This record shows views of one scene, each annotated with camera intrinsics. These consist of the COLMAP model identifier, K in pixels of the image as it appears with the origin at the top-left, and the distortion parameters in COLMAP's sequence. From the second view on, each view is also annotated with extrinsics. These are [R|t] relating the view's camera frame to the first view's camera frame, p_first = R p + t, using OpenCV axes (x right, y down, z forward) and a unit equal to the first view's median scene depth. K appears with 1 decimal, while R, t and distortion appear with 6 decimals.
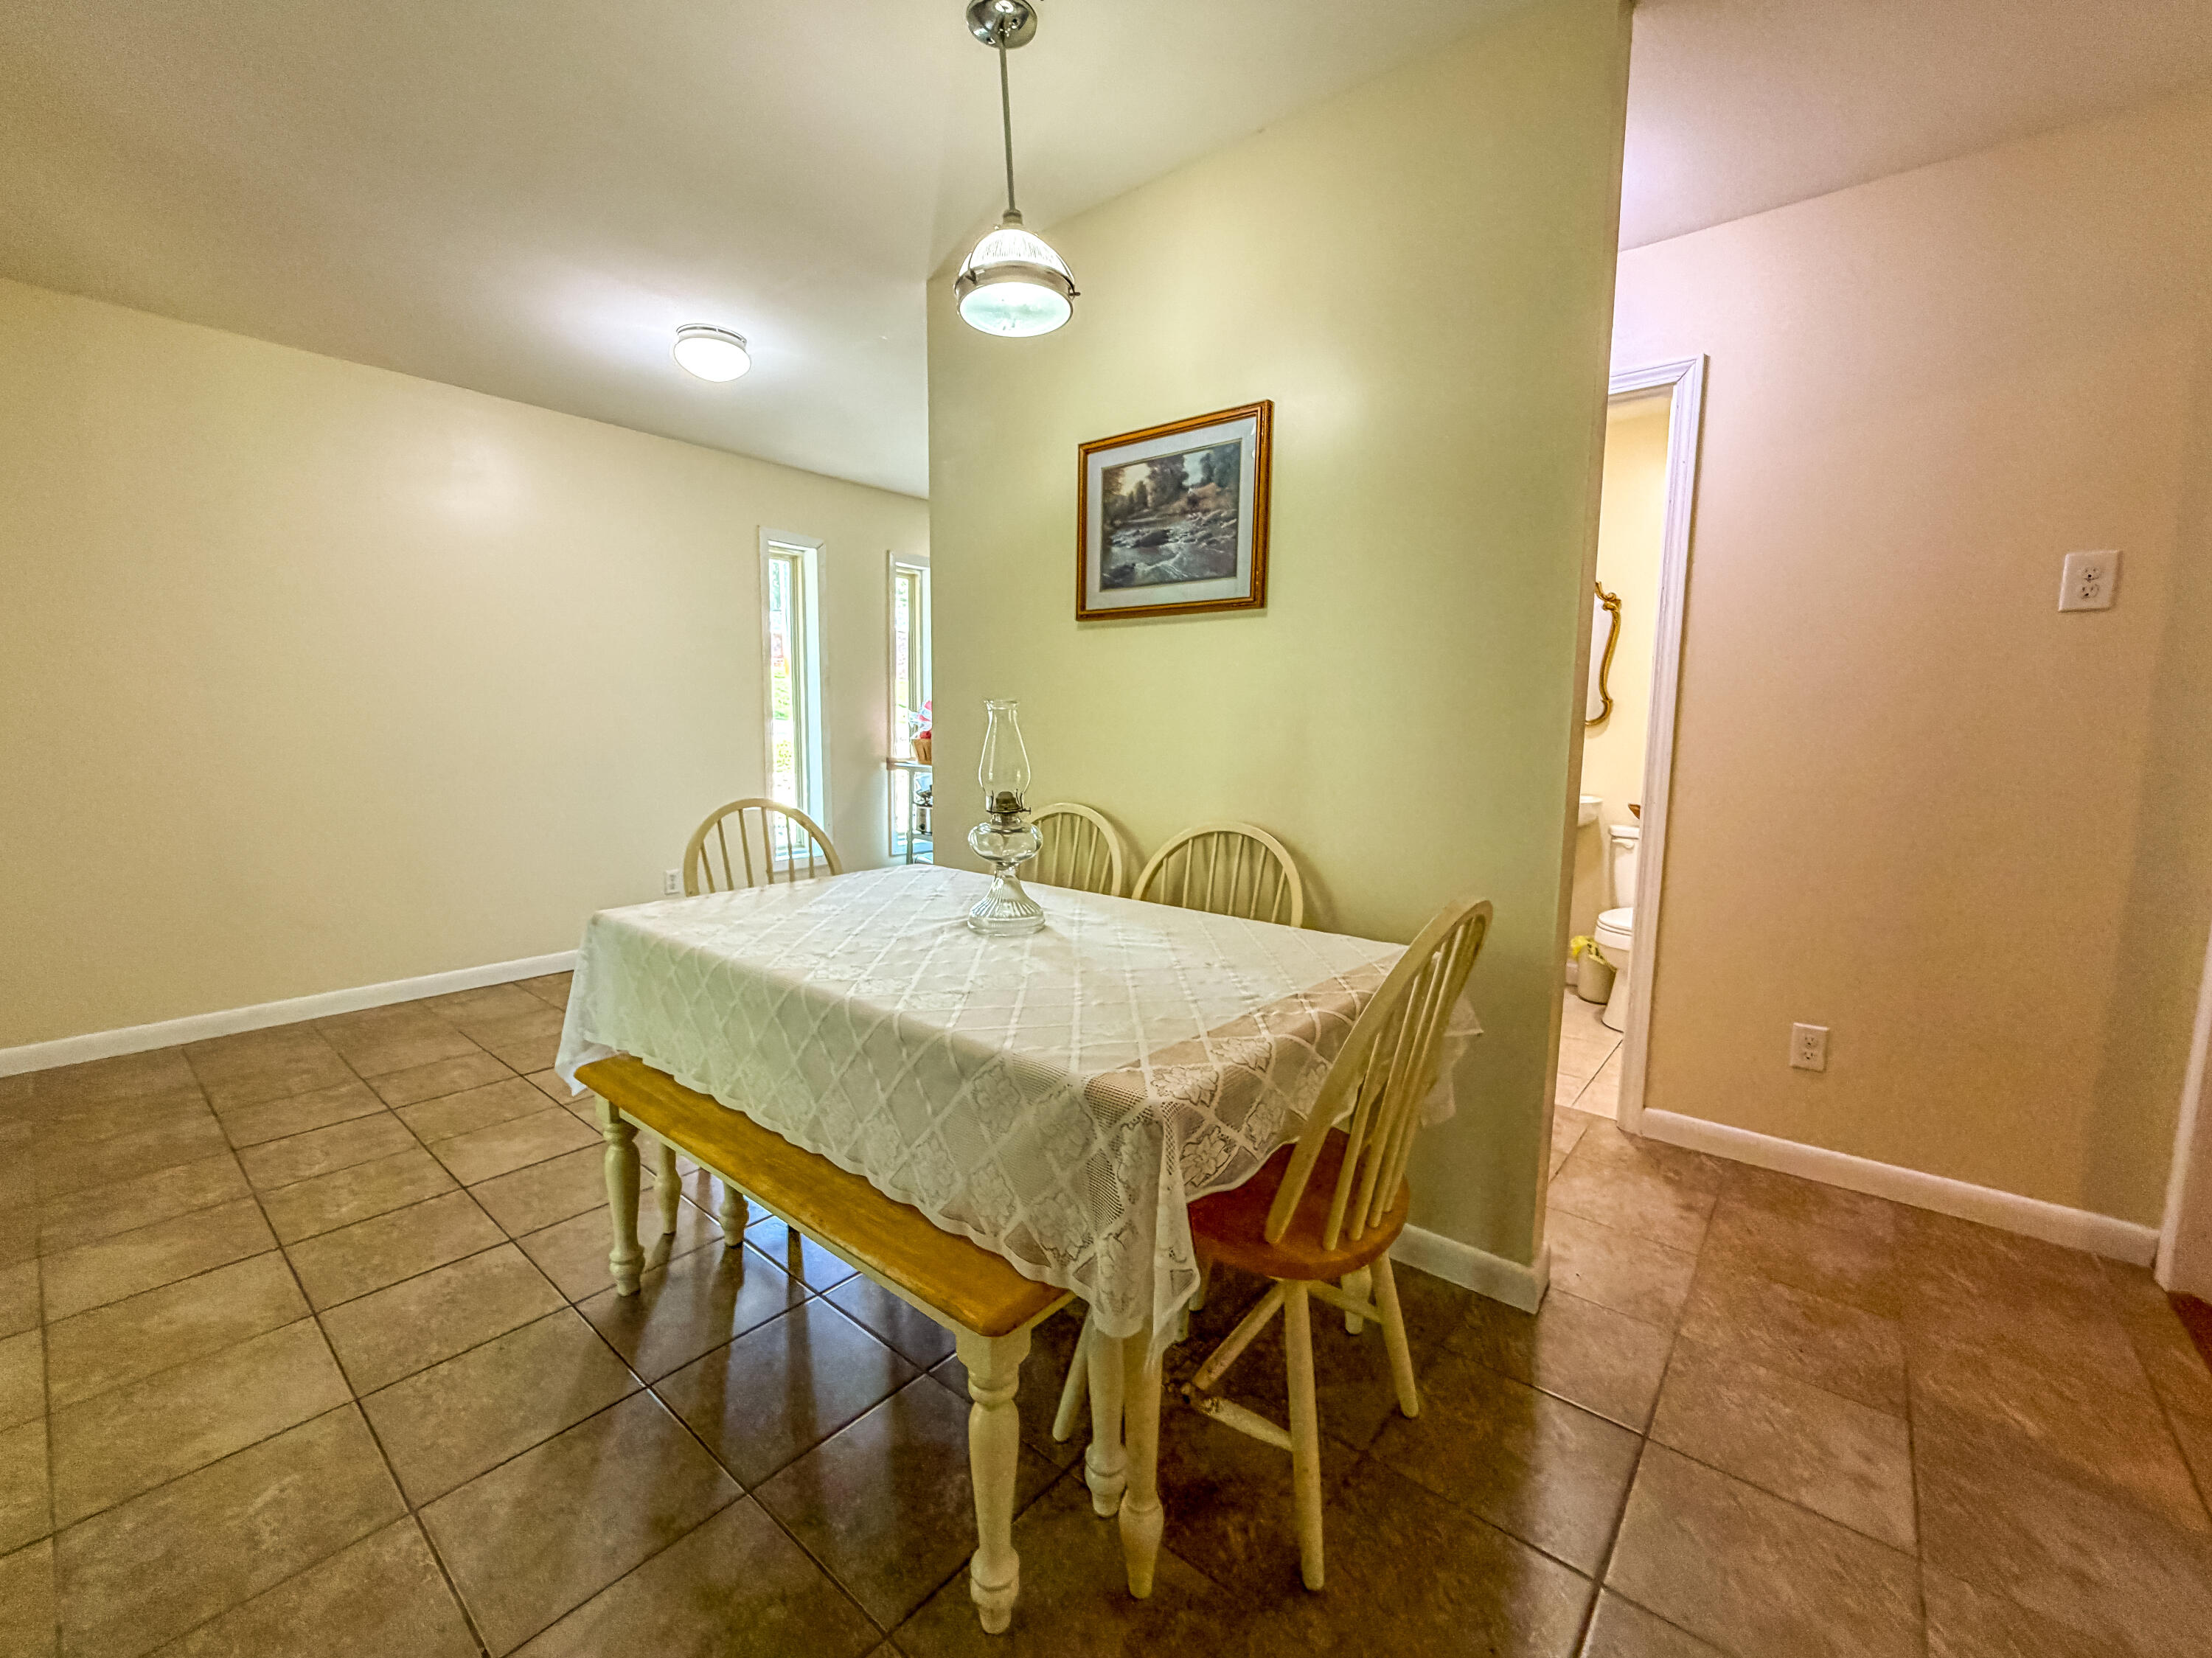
lens RADIAL K [[894.7, 0, 1090.5], [0, 894.7, 825.8], [0, 0, 1]] dist [-0.000123, 0.000052]
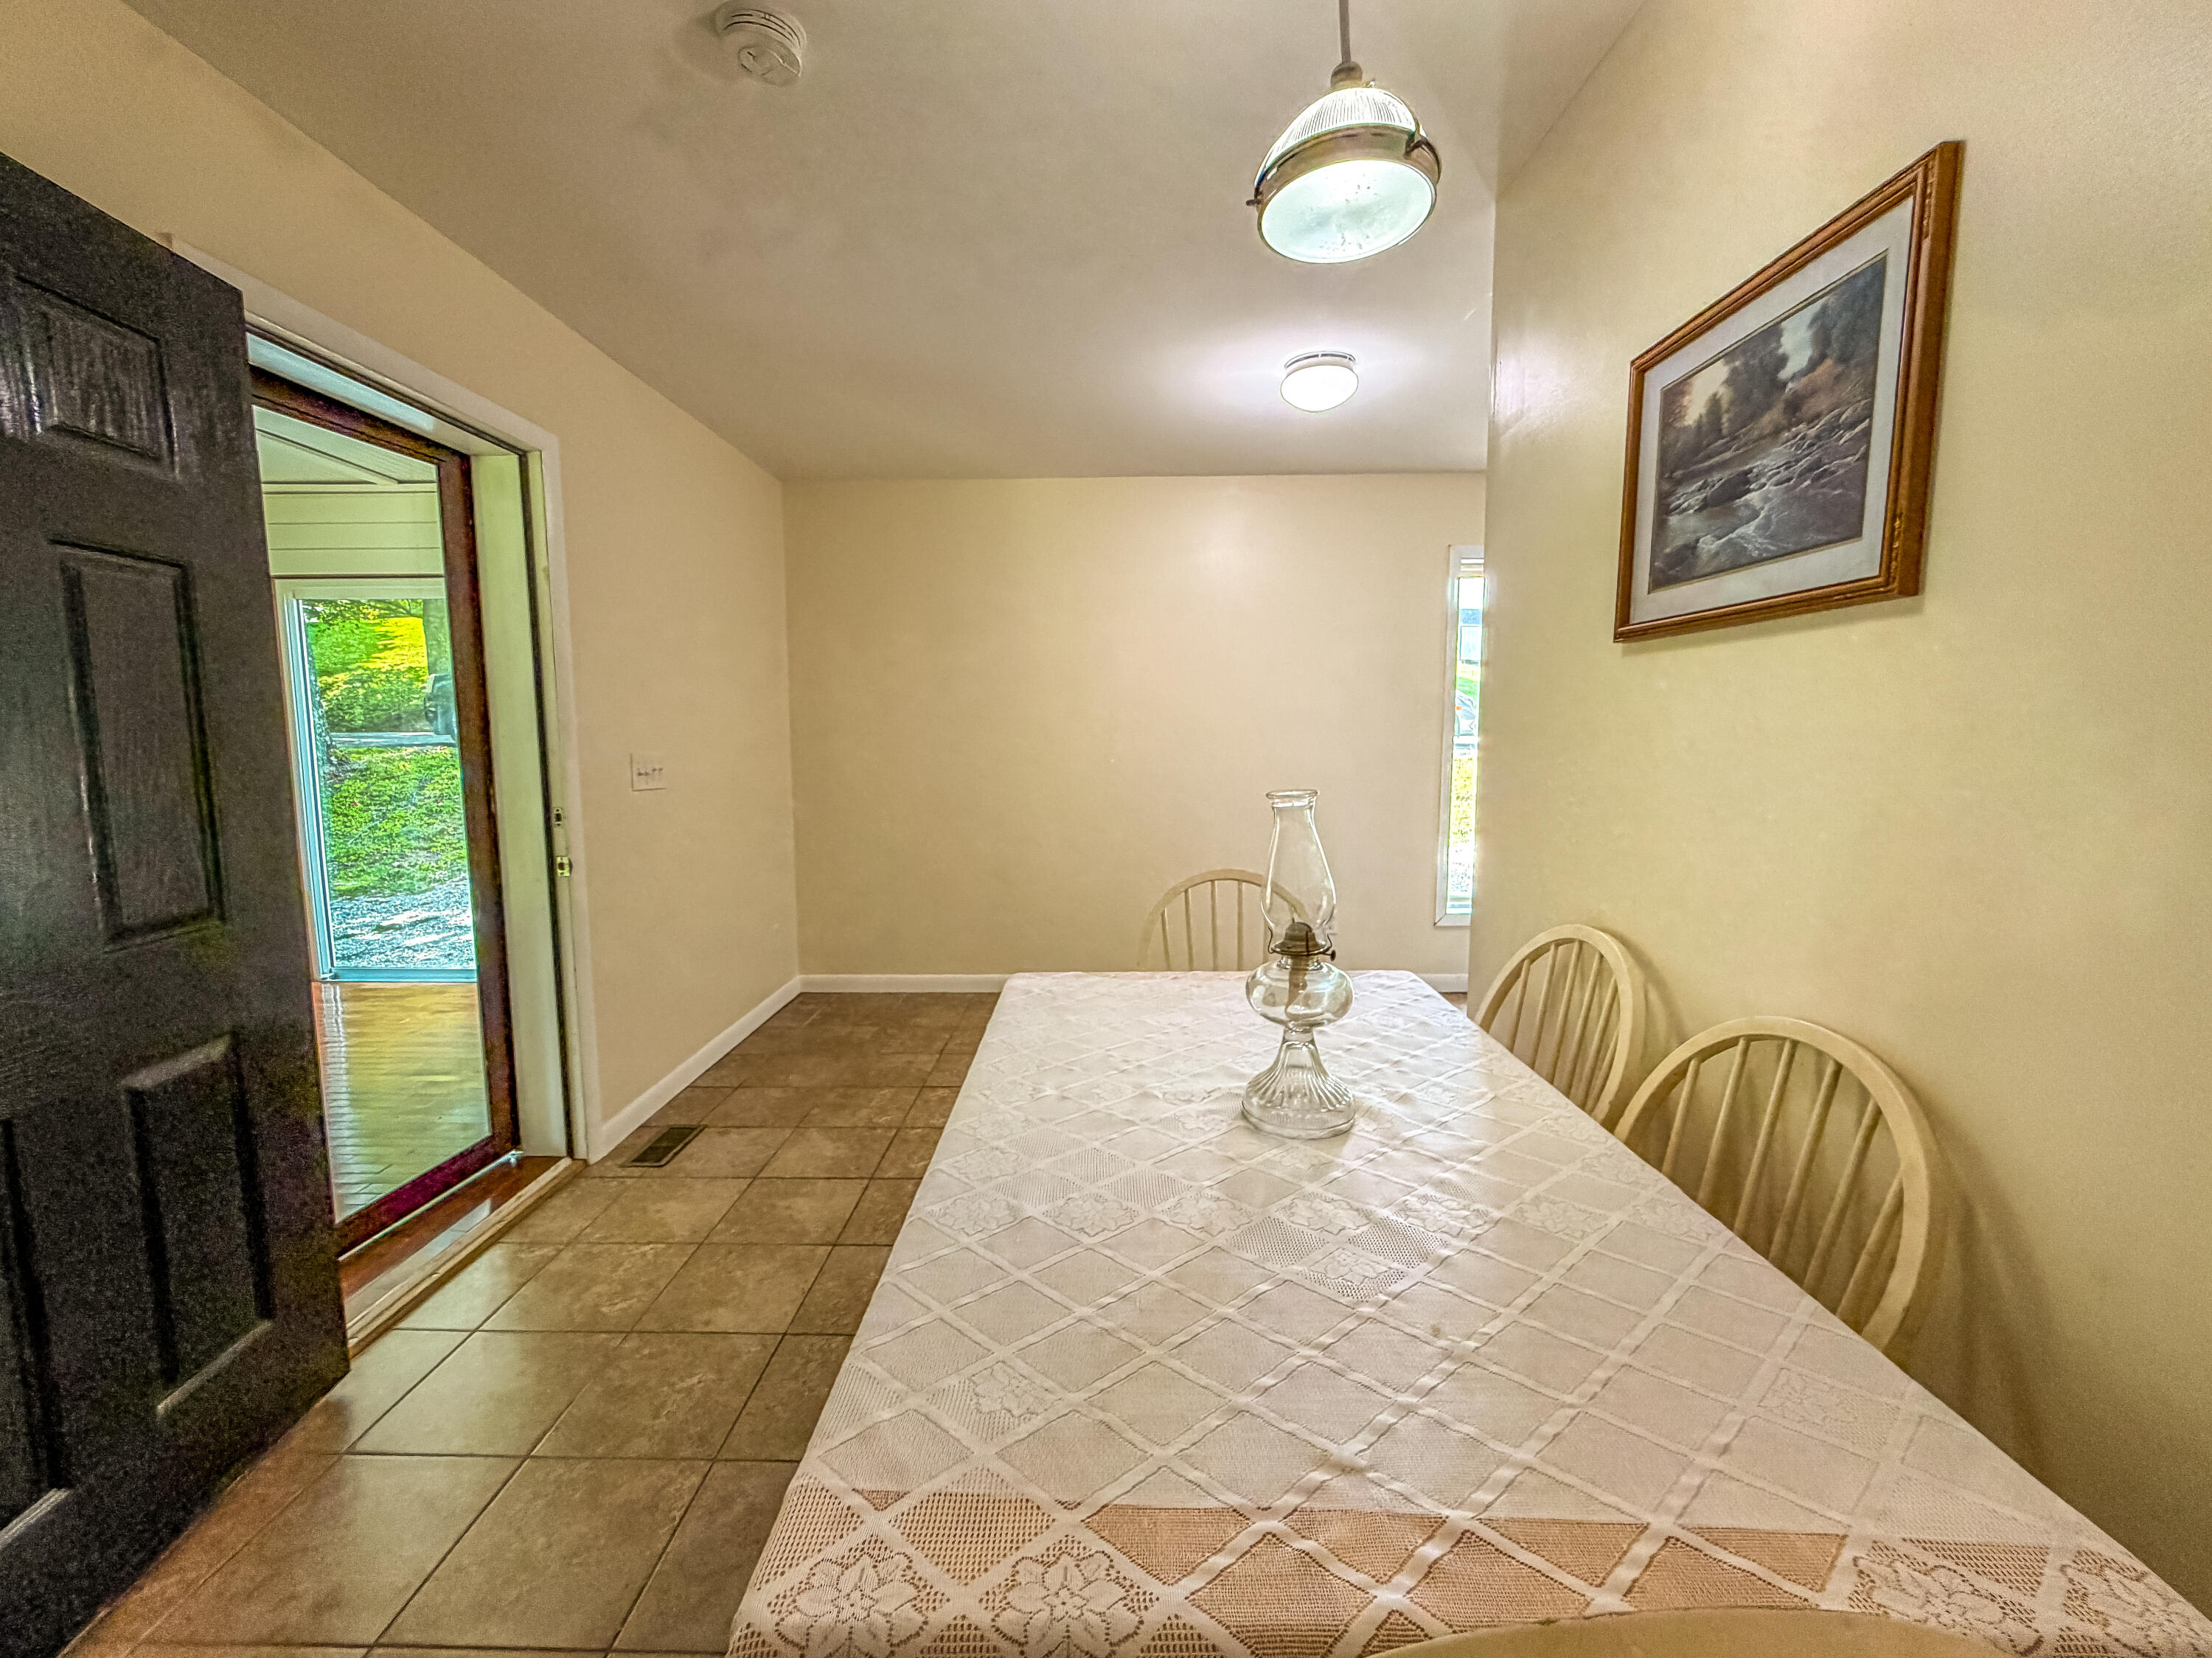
lens RADIAL K [[894.7, 0, 1101.2], [0, 894.7, 824.7], [0, 0, 1]] dist [-0.000123, 0.000052]
pose [[0.628882, 0.062591, -0.774977, 0.278124], [-0.072806, 0.997115, 0.021451, -0.096440], [0.774084, 0.042933, 0.631625, 0.356403]]
